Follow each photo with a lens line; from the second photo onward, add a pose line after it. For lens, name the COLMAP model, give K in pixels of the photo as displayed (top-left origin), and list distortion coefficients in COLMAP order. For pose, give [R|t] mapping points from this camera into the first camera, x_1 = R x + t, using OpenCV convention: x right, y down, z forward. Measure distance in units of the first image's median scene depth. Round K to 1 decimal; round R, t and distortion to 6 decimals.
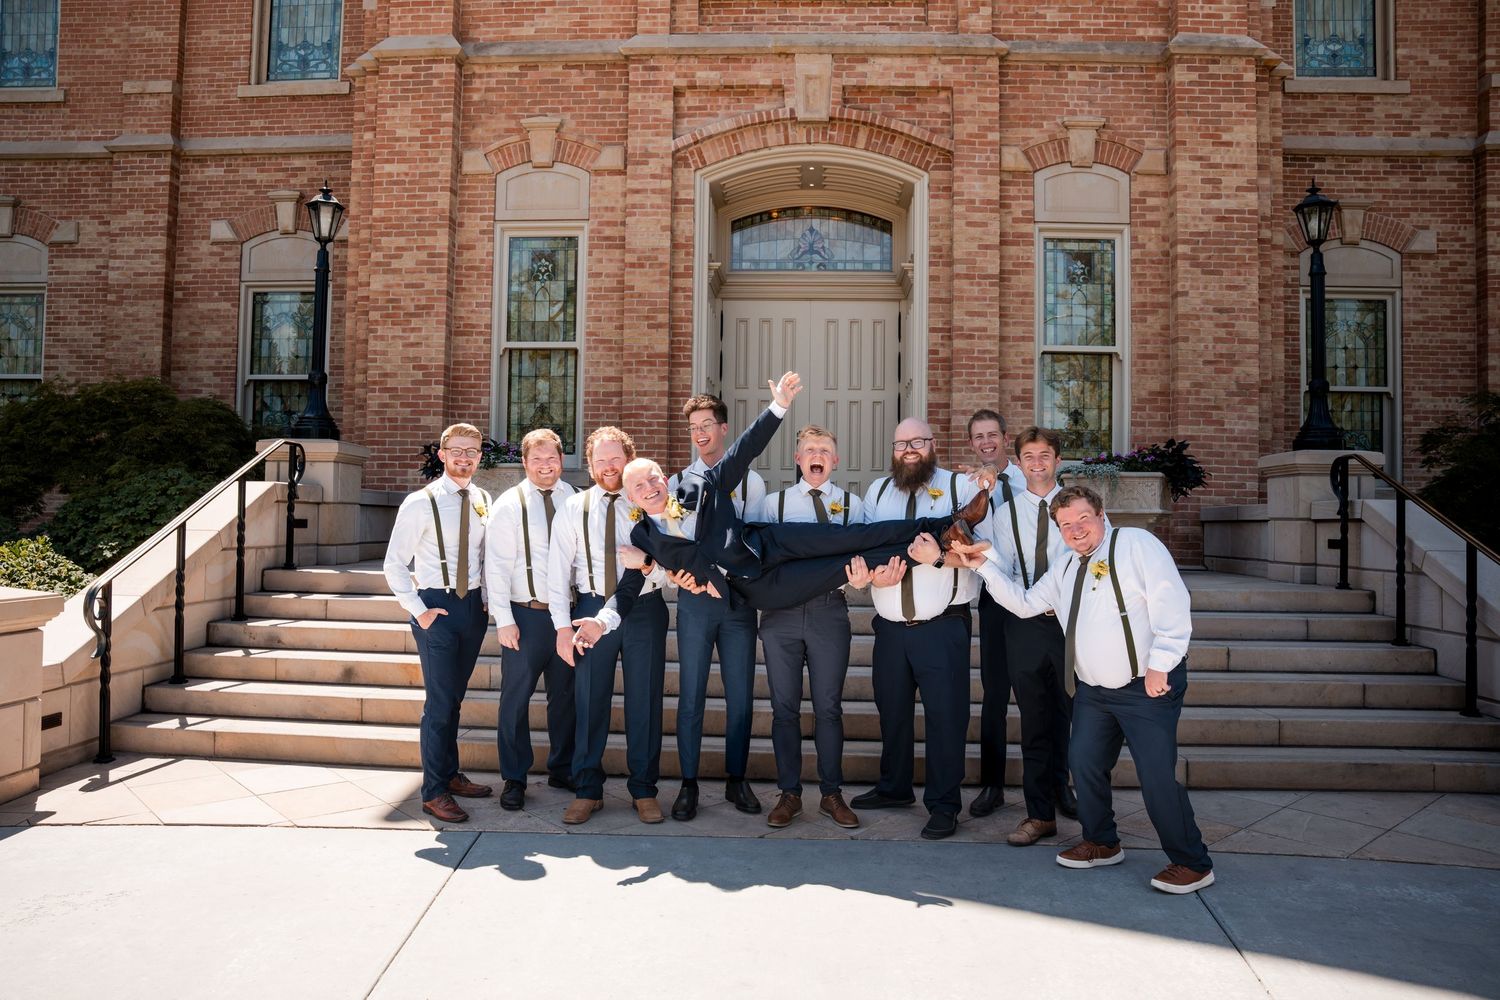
lens RADIAL K [[1092.6, 0, 736.9], [0, 1092.6, 484.1], [0, 0, 1]] dist [-0.137262, 0.116638]
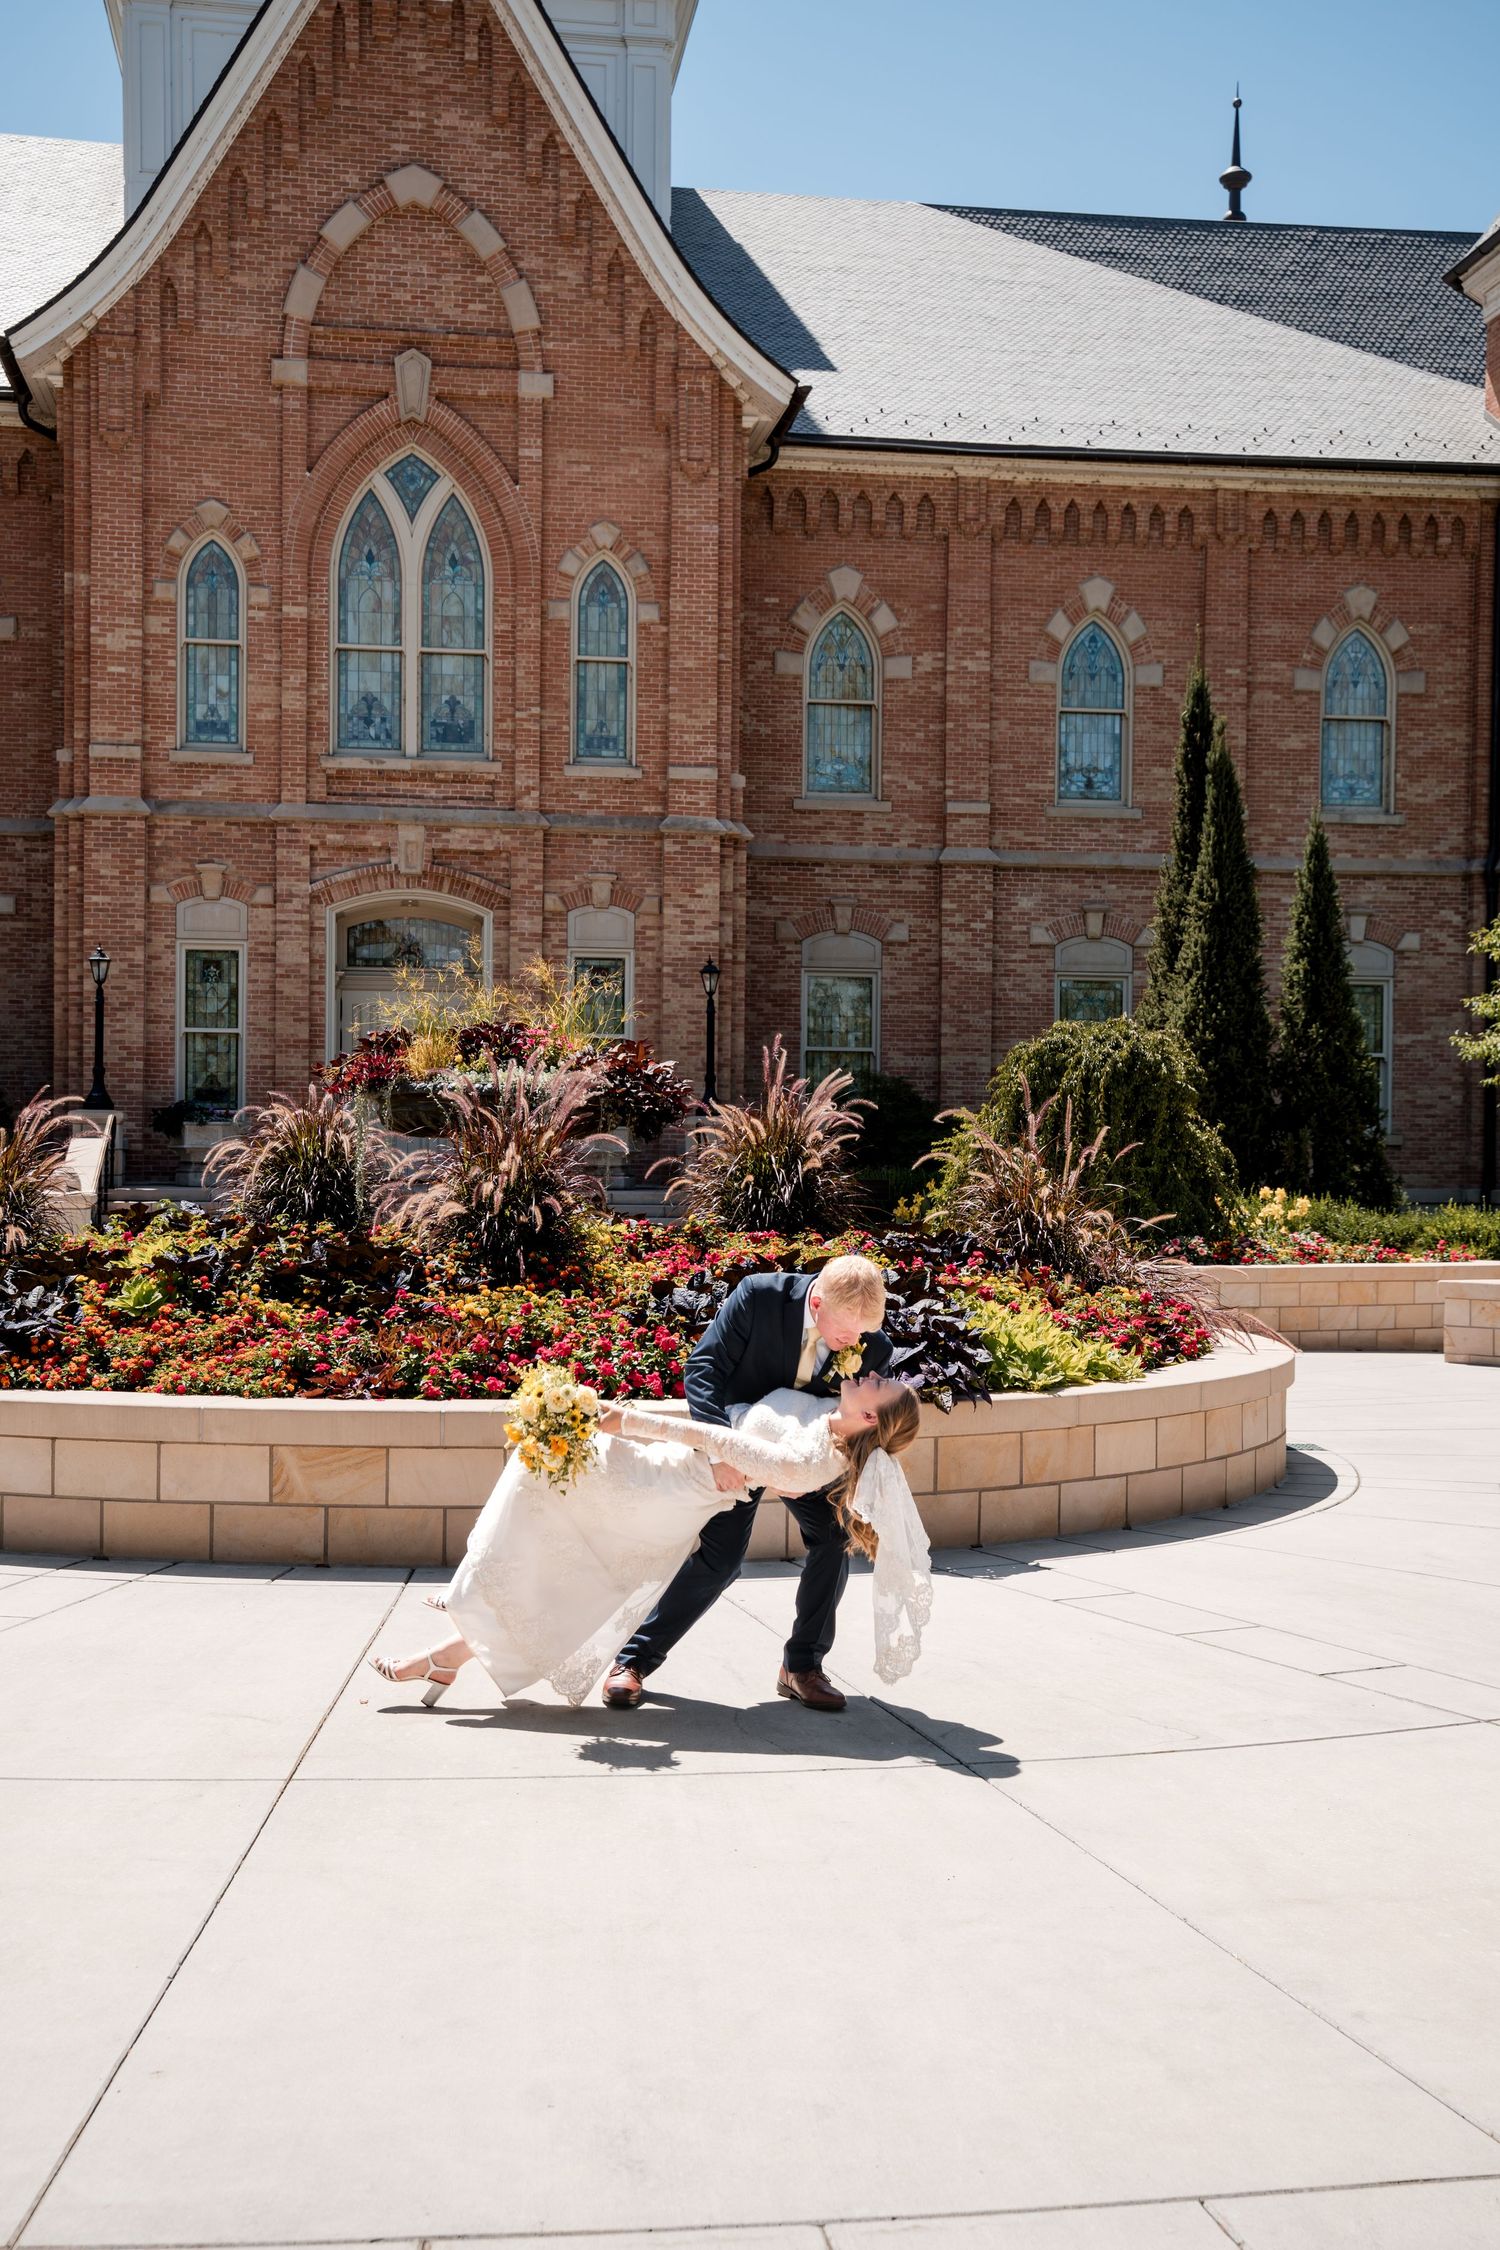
lens RADIAL K [[2534.0, 0, 717.6], [0, 2534.0, 1155.5], [0, 0, 1]] dist [0.036965, 0.253441]
pose [[0.980490, -0.007184, 0.196440, -0.189851], [0.000016, 0.999335, 0.036465, -0.089261], [-0.196571, -0.035750, 0.979838, -2.331498]]
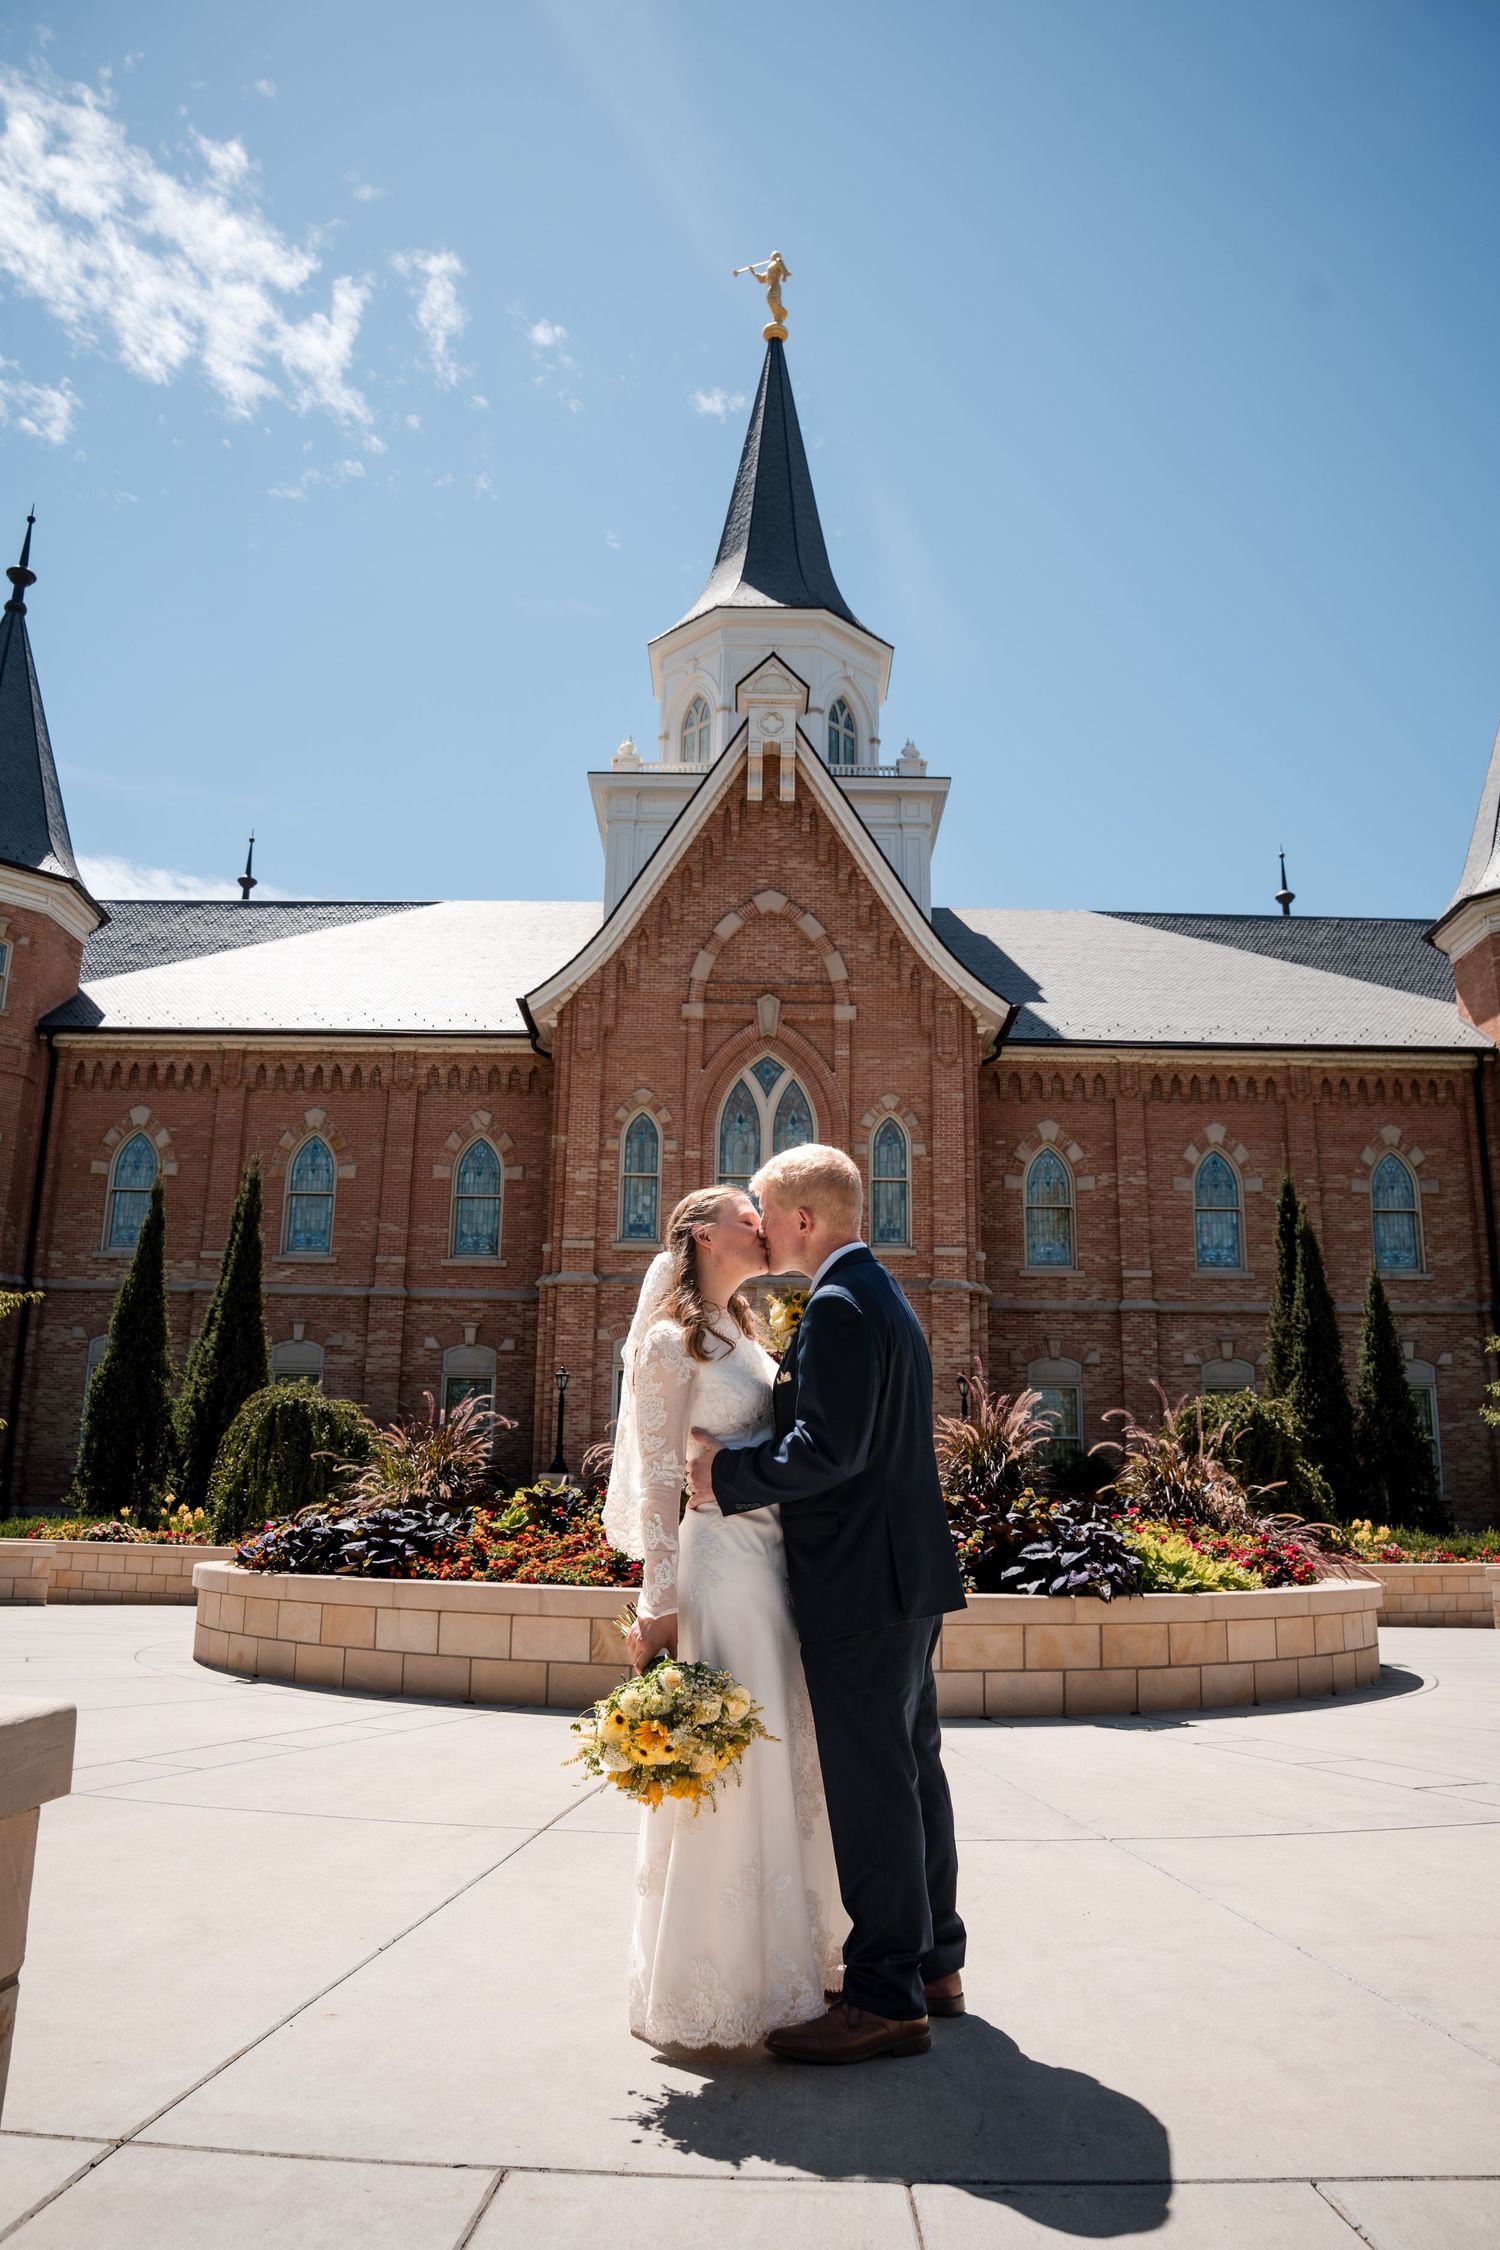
lens RADIAL K [[1637.7, 0, 740.4], [0, 1637.7, 1133.6], [0, 0, 1]] dist [-0.129618, 0.110932]
pose [[0.998645, 0.013155, 0.050345, -0.145492], [-0.002471, 0.978414, -0.206638, -0.027527], [-0.051976, 0.206234, 0.977121, -2.233614]]
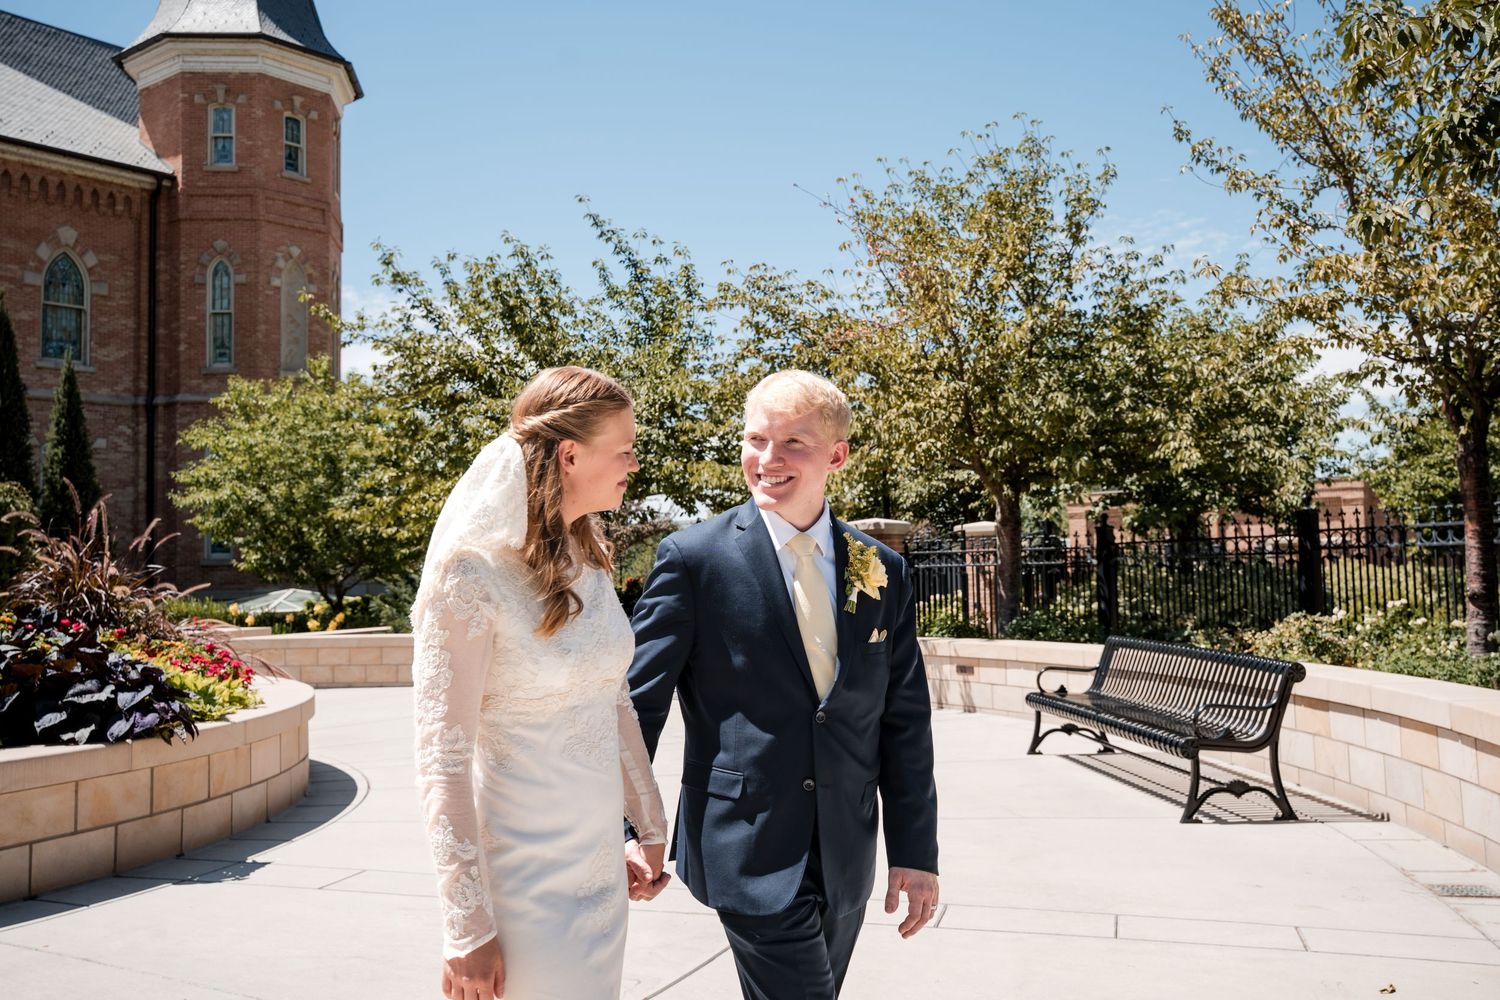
lens RADIAL K [[1355.9, 0, 751.1], [0, 1355.9, 481.4], [0, 0, 1]] dist [0.006994, 0.008874]
pose [[0.567914, 0.026461, 0.822662, -0.260089], [0.003461, 0.999397, -0.034535, -0.056937], [-0.823080, 0.022460, 0.567481, -2.016870]]
